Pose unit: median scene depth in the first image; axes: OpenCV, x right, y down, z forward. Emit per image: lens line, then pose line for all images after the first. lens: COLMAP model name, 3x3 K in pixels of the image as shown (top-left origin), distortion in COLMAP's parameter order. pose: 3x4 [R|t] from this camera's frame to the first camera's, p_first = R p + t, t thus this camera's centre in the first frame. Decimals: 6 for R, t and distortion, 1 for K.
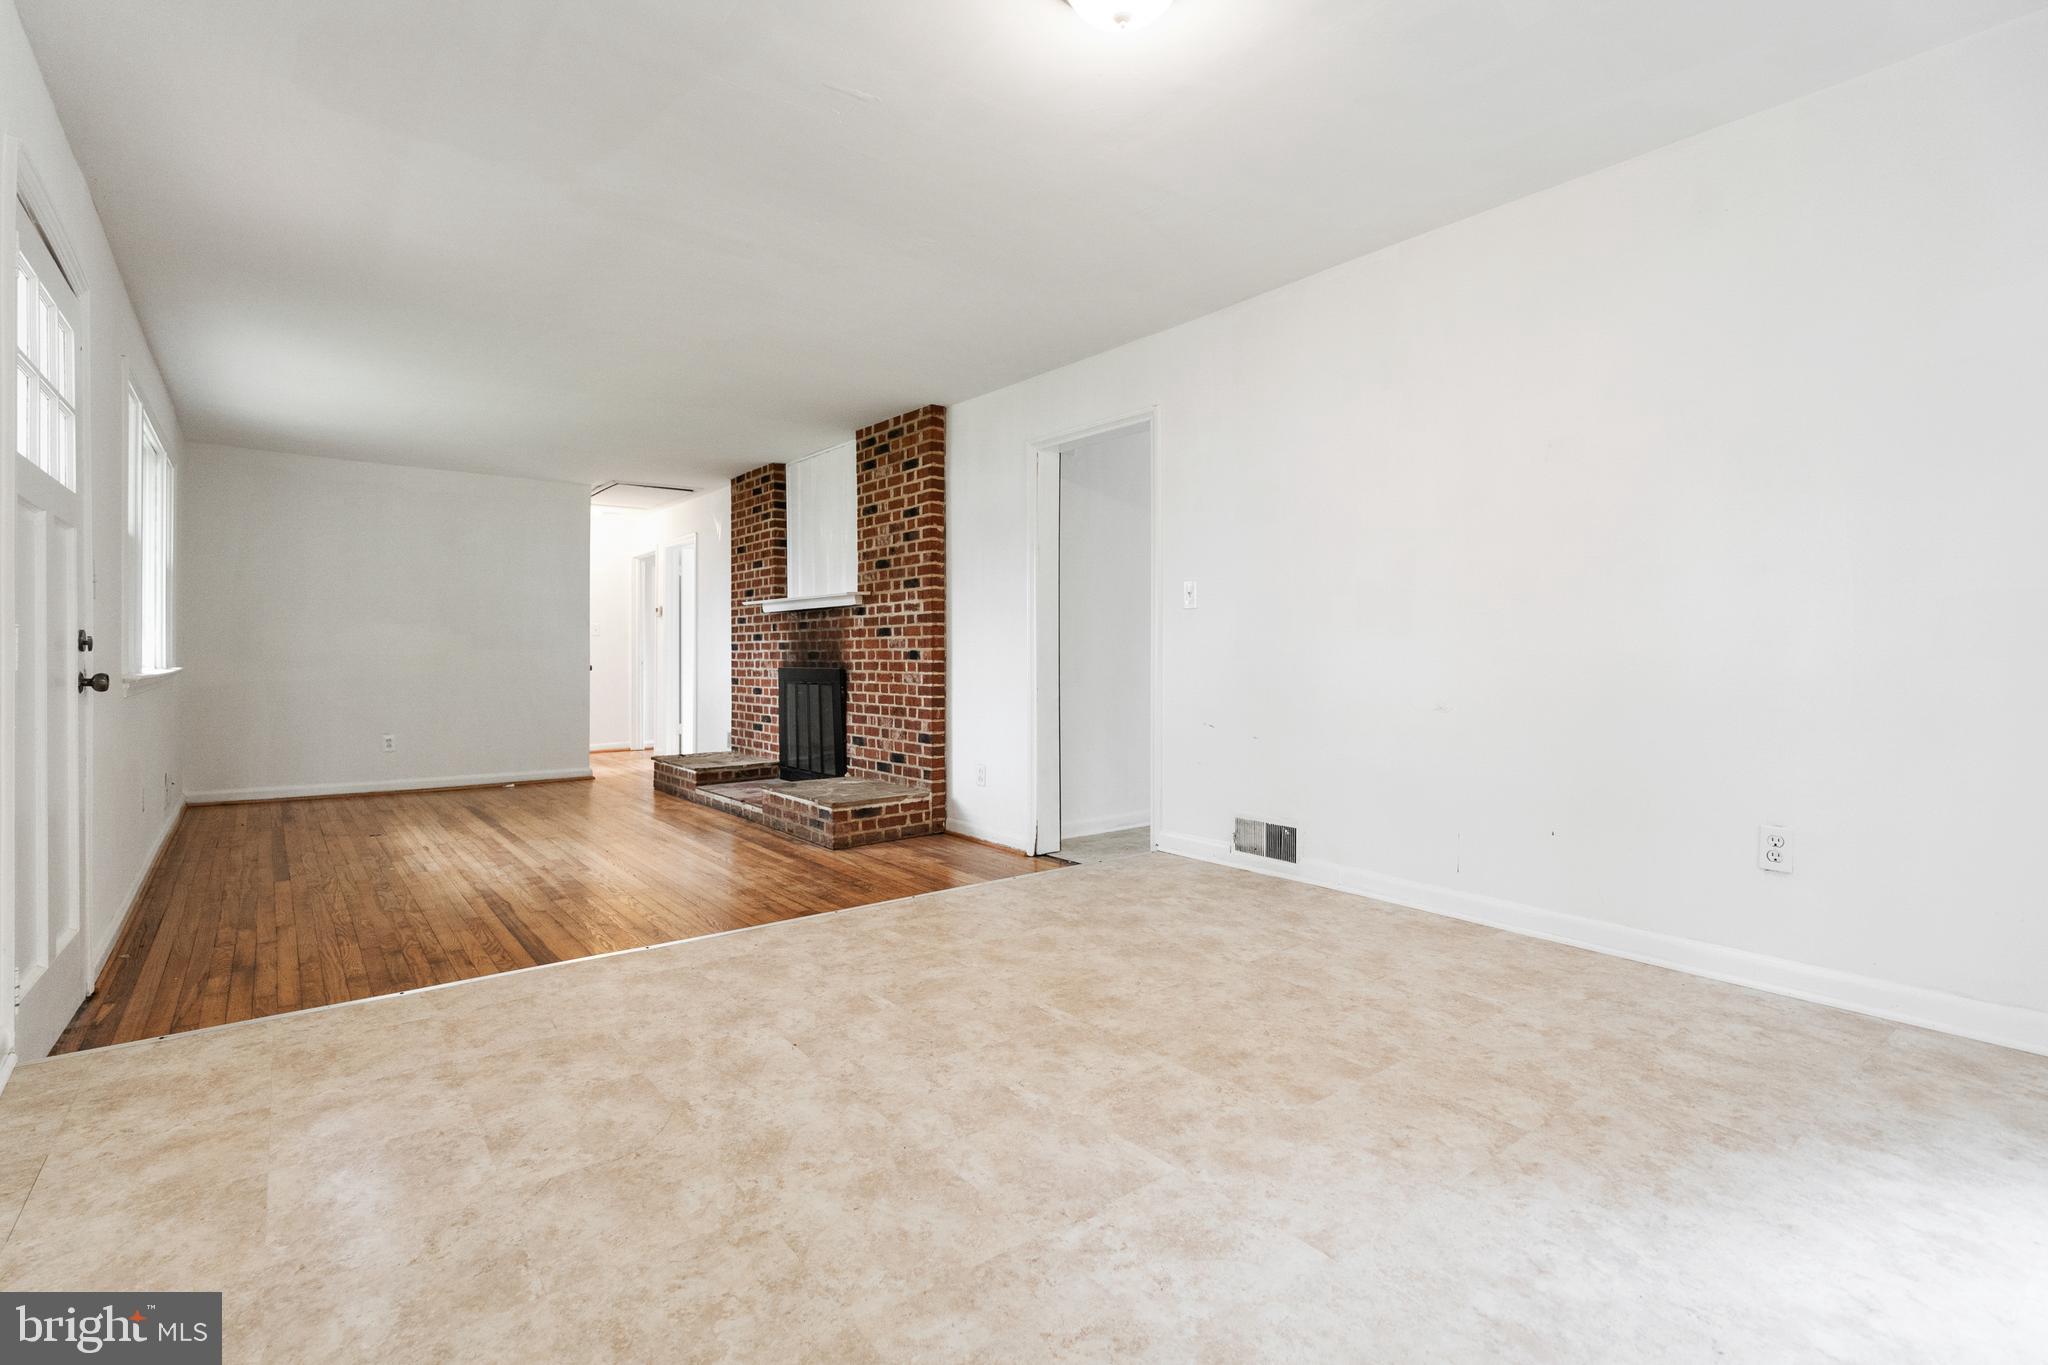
lens RADIAL K [[936.4, 0, 1002.4], [0, 936.4, 656.6], [0, 0, 1]] dist [-0.006882, 0.003277]
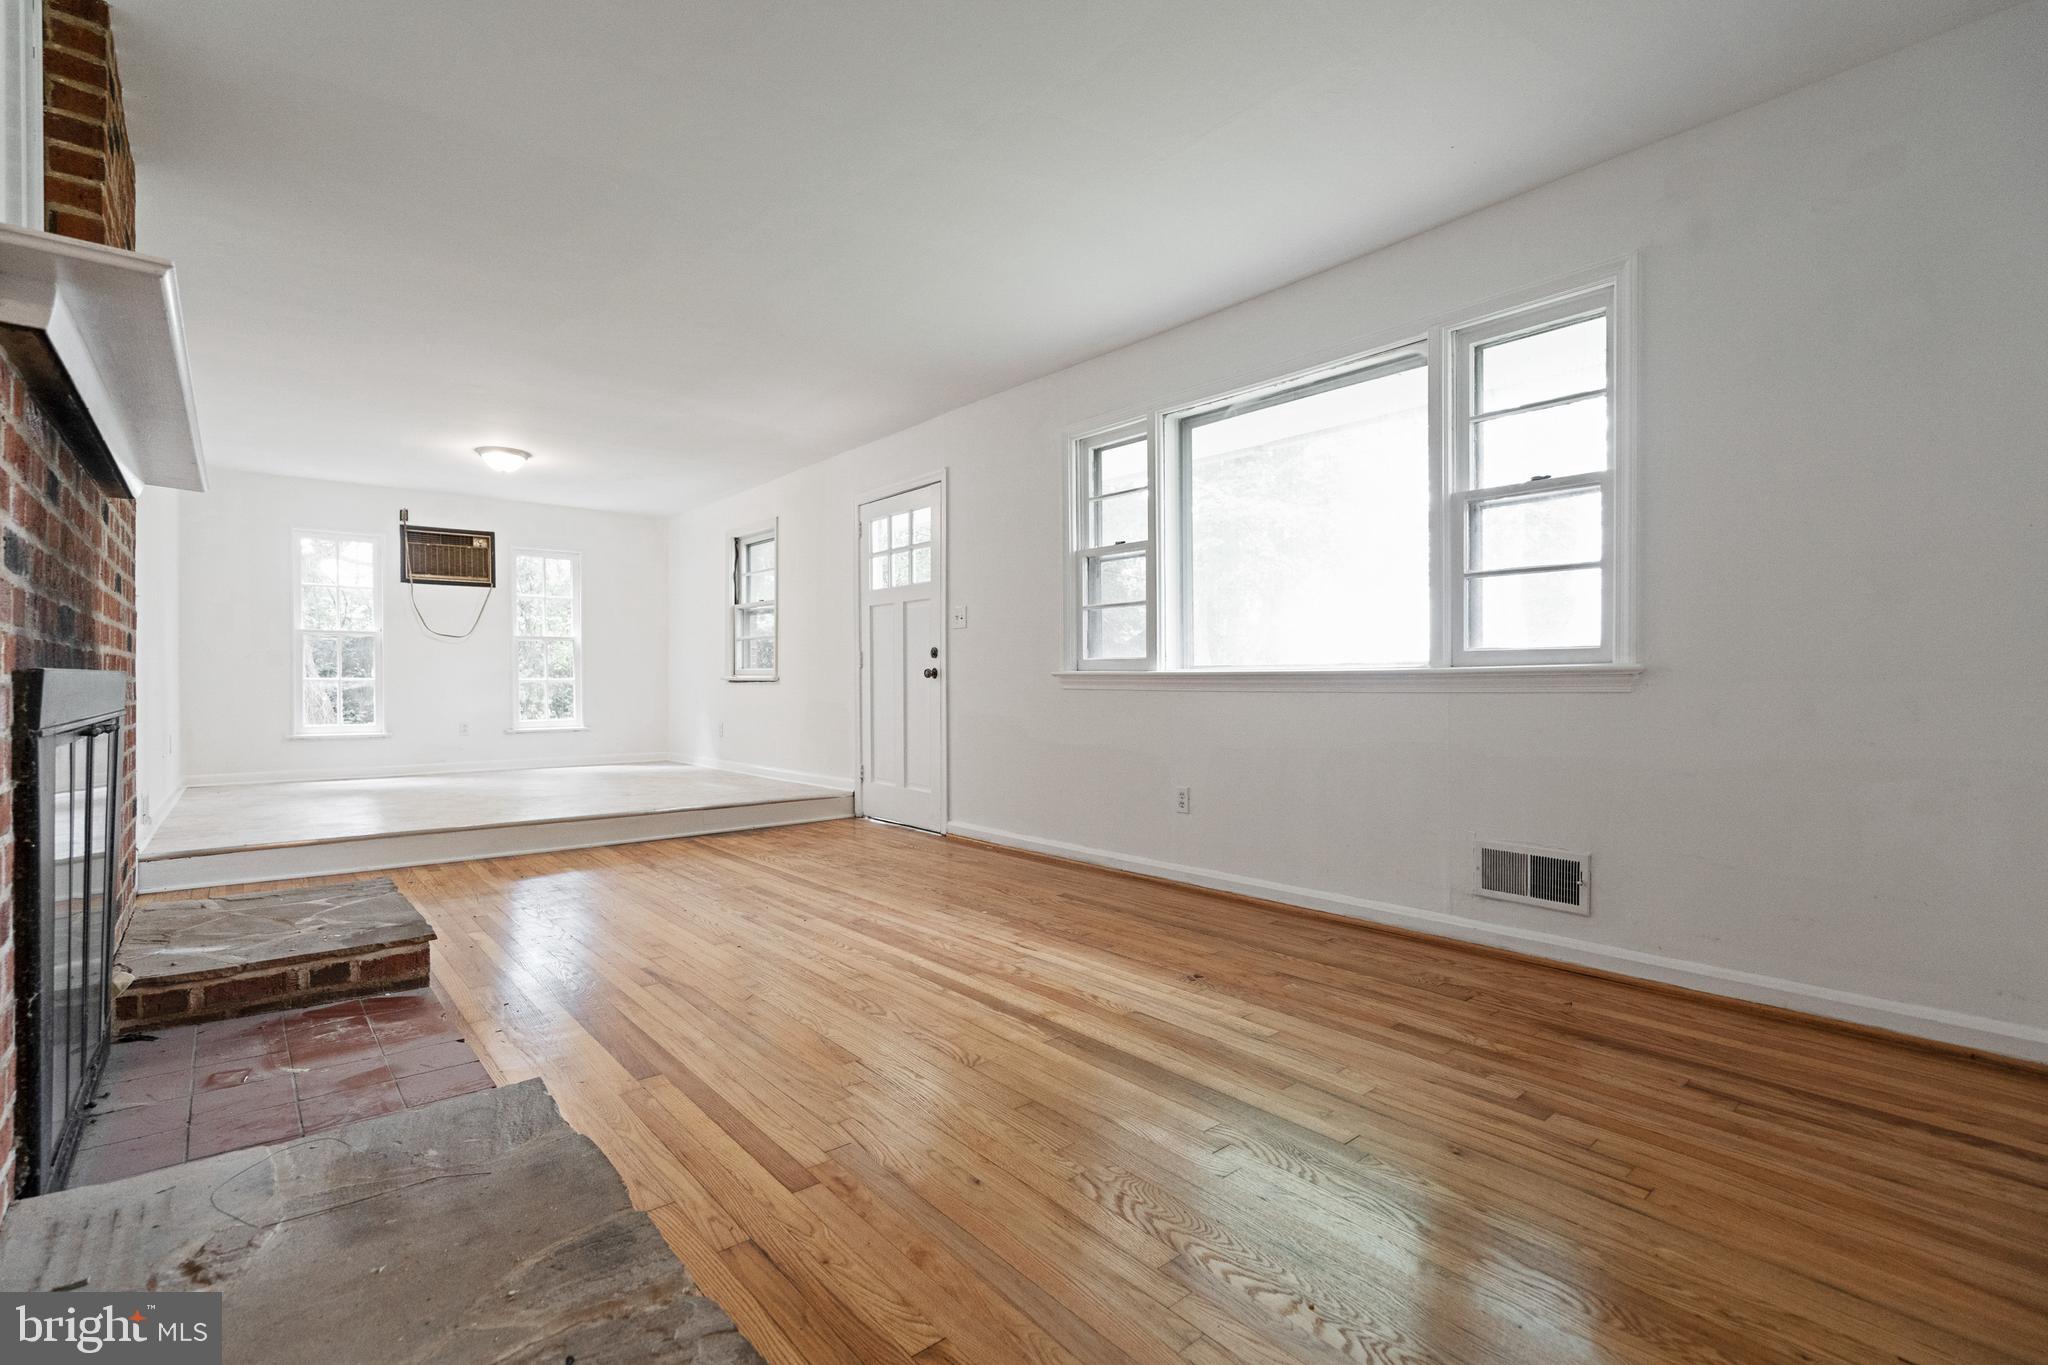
lens RADIAL K [[936.4, 0, 1022.9], [0, 936.4, 676.0], [0, 0, 1]] dist [-0.006882, 0.003277]
pose [[-0.999105, 0.002486, -0.042237, -0.534861], [0.002506, 0.999997, -0.000420, 0.017344], [0.042236, -0.000525, -0.999108, 1.496203]]
